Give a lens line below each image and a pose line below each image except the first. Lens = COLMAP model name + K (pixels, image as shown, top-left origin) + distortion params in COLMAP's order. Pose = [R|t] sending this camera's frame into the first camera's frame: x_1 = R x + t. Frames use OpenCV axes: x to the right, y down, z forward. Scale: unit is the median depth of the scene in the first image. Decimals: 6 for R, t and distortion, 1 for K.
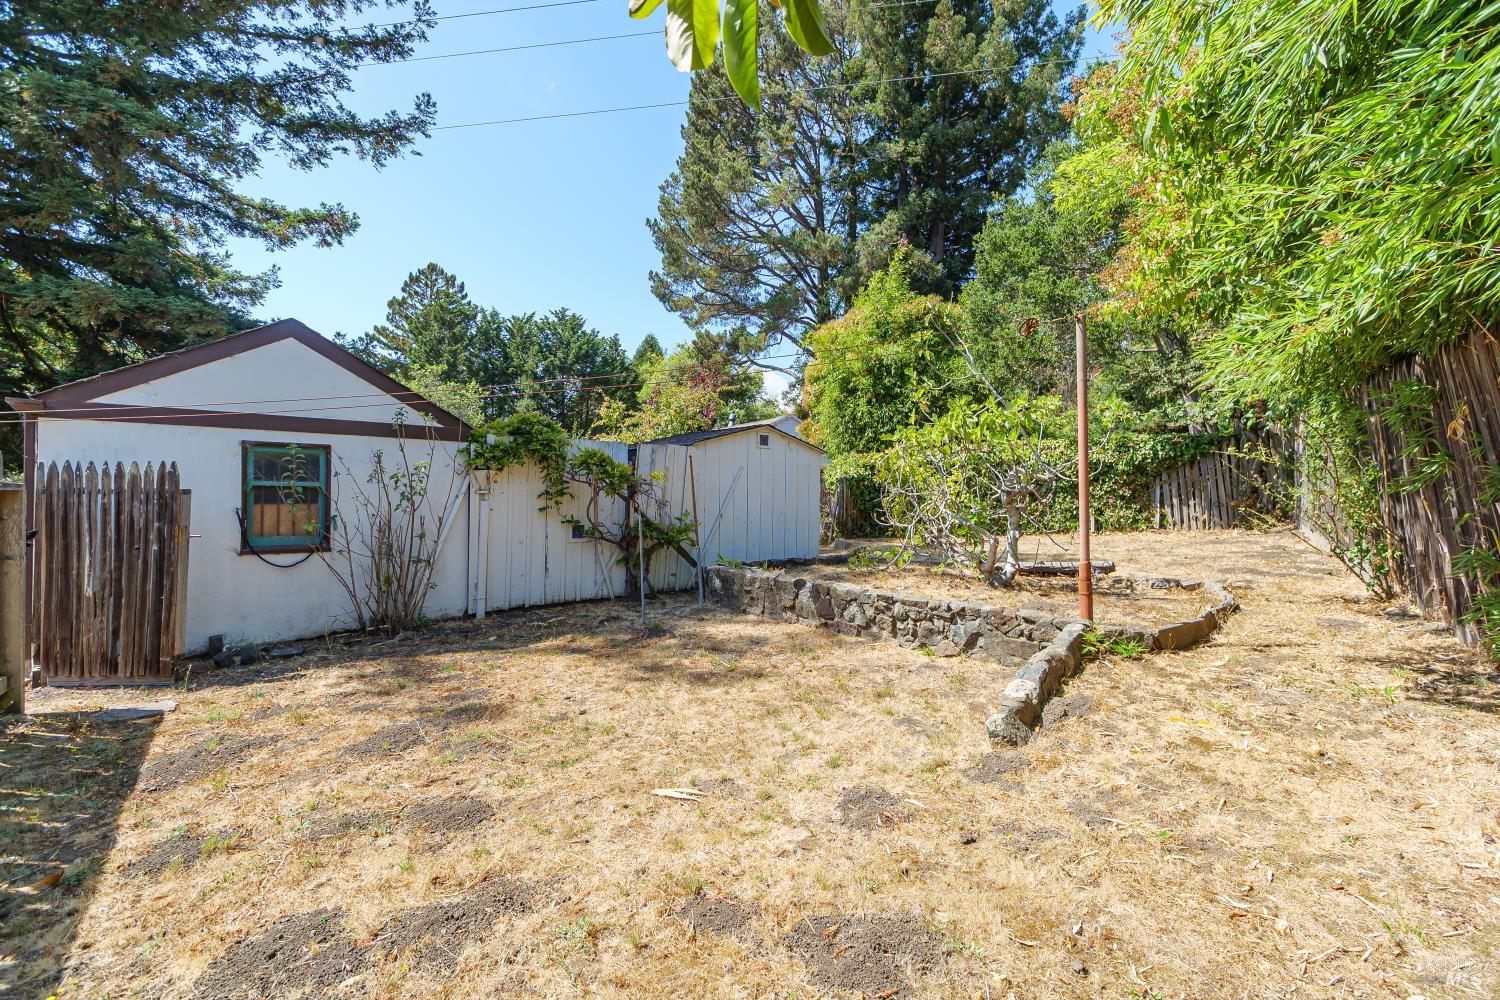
lens RADIAL K [[645.4, 0, 770.3], [0, 645.4, 502.7], [0, 0, 1]] dist [-0.016496, -0.000023]
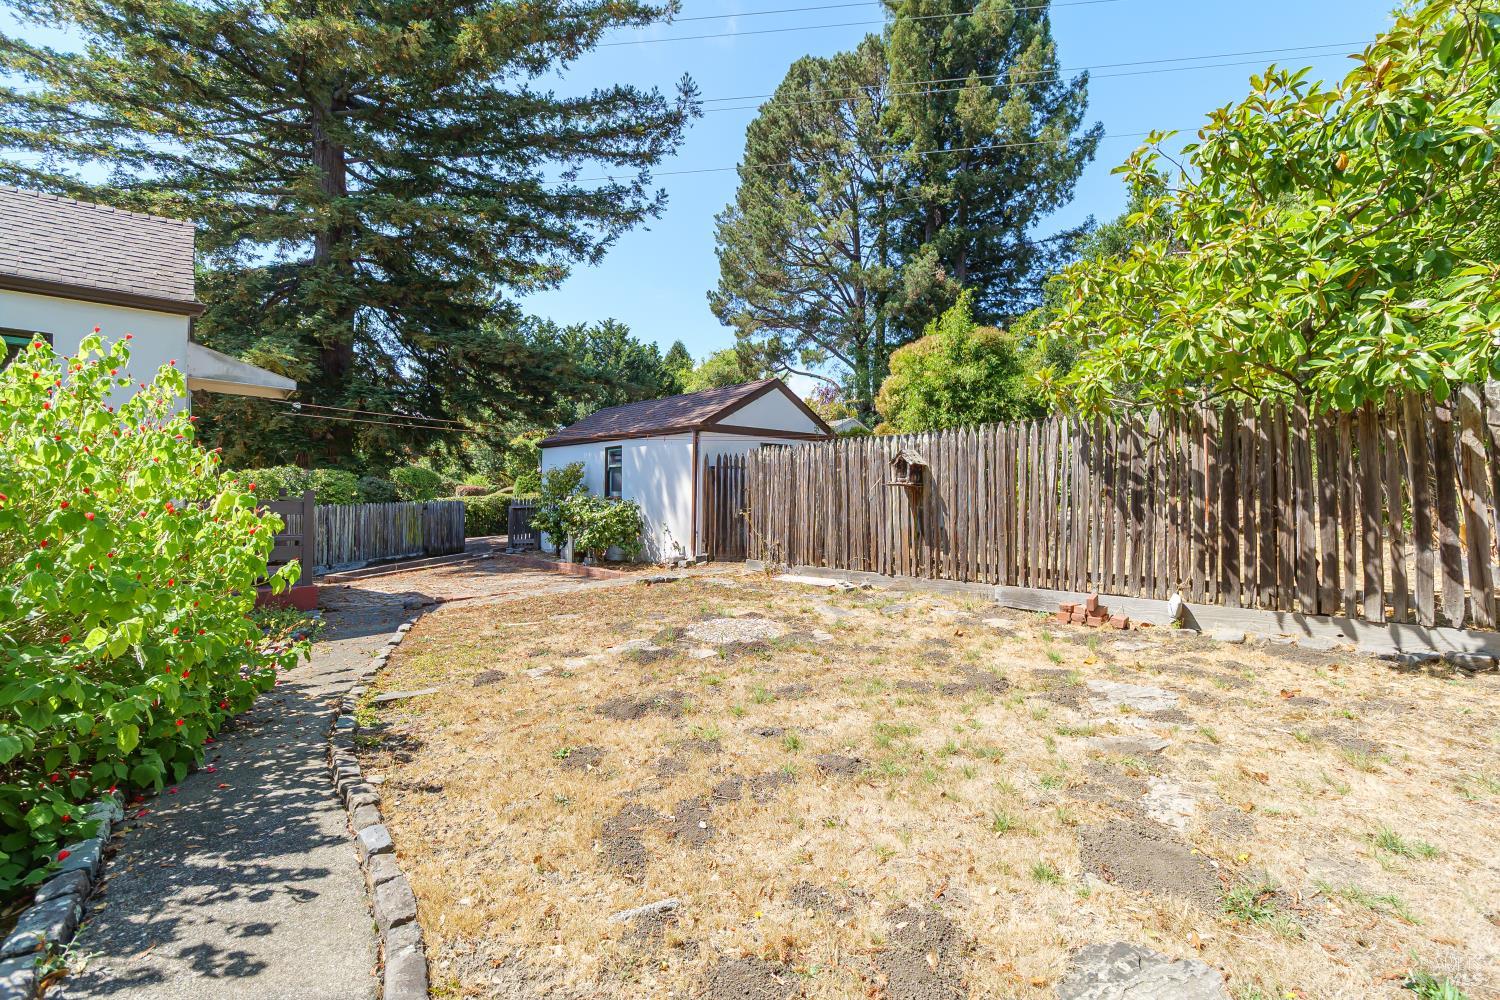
lens RADIAL K [[650.5, 0, 764.4], [0, 650.5, 494.3], [0, 0, 1]] dist [-0.005437, -0.000449]
pose [[0.998960, -0.004326, 0.045394, -0.148492], [0.004774, 0.999941, -0.009769, 0.012049], [-0.045349, 0.009975, 0.998921, -0.153603]]
